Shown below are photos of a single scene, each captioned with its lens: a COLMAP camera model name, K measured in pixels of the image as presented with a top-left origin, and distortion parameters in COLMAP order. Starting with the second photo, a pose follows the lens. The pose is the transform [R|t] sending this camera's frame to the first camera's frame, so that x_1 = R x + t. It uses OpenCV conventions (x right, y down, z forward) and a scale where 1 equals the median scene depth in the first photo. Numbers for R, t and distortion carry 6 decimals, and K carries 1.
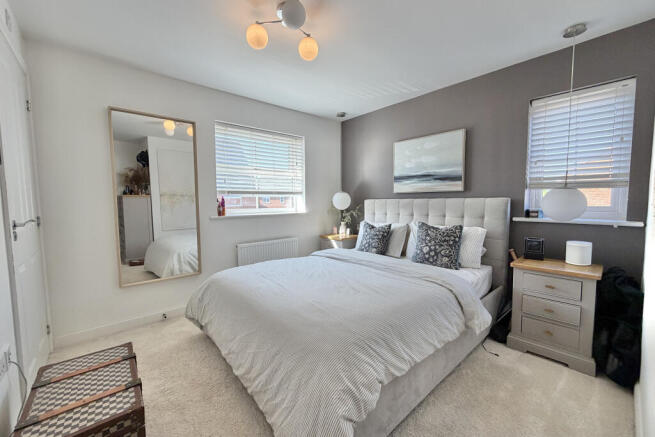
lens RADIAL K [[260.7, 0, 328.8], [0, 260.7, 215.9], [0, 0, 1]] dist [0.001103, 0.000119]
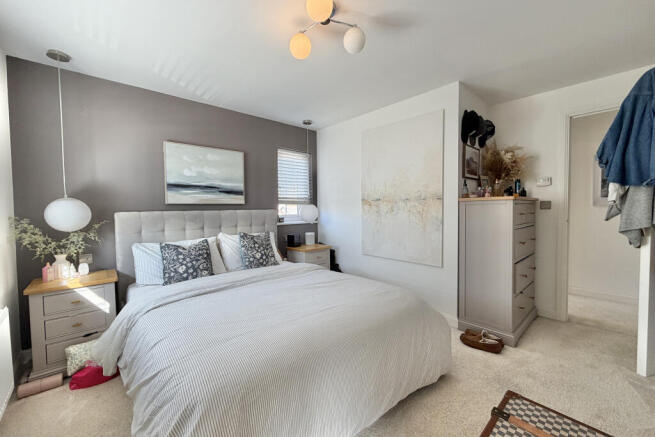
lens RADIAL K [[260.7, 0, 328.8], [0, 260.7, 215.9], [0, 0, 1]] dist [0.001103, 0.000119]
pose [[-0.015231, -0.007586, 0.999855, -0.614639], [0.087155, 0.996155, 0.008886, -0.017549], [-0.996078, 0.087277, -0.014511, 0.587092]]
